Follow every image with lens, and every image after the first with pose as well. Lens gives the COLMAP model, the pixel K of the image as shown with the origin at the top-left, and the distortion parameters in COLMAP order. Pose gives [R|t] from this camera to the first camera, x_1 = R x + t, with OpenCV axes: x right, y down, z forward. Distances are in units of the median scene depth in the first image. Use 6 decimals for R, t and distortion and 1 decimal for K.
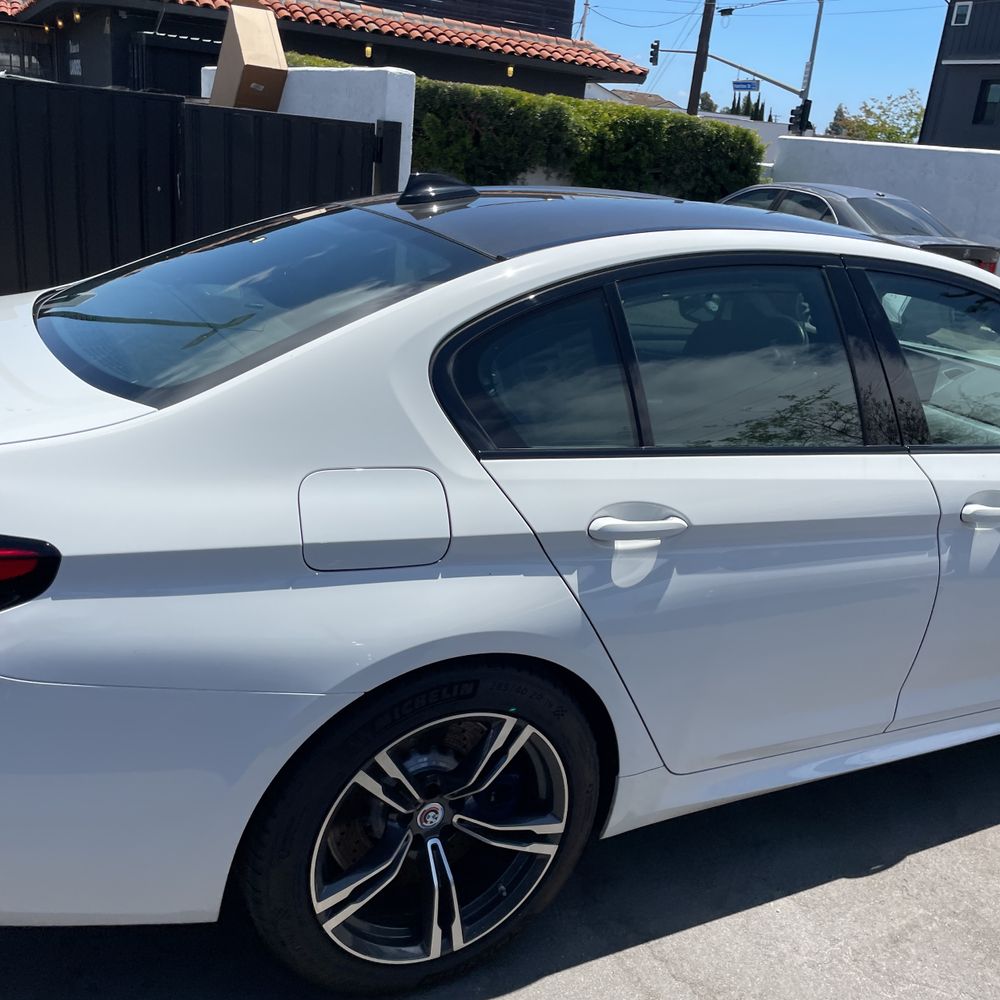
lens RADIAL K [[1006.8, 0, 514.9], [0, 1006.8, 478.5], [0, 0, 1]] dist [0.027259, 0.000000]
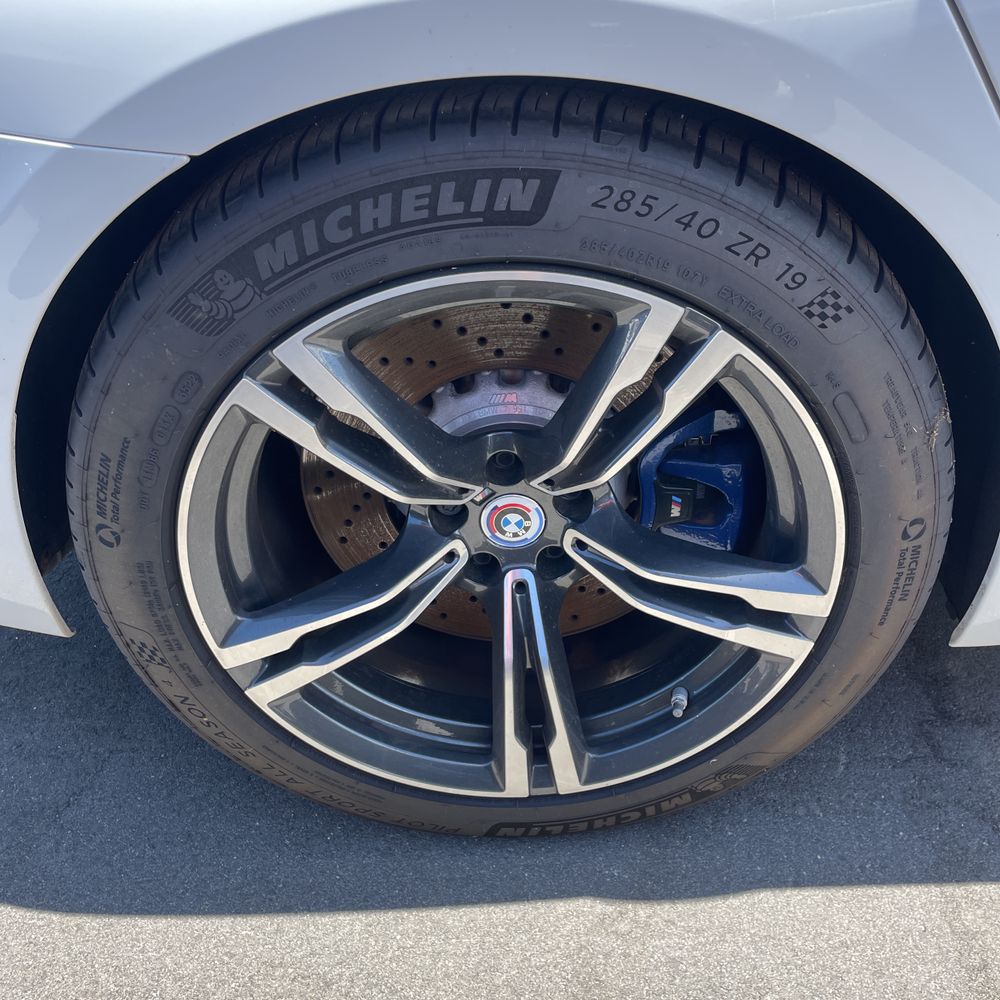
lens RADIAL K [[1006.8, 0, 534.9], [0, 1006.8, 488.6], [0, 0, 1]] dist [0.027259, 0.000000]
pose [[0.880015, 0.160990, -0.446829, 0.122170], [-0.023540, 0.954427, 0.297514, 0.187658], [0.474362, -0.251299, 0.843700, 0.632916]]
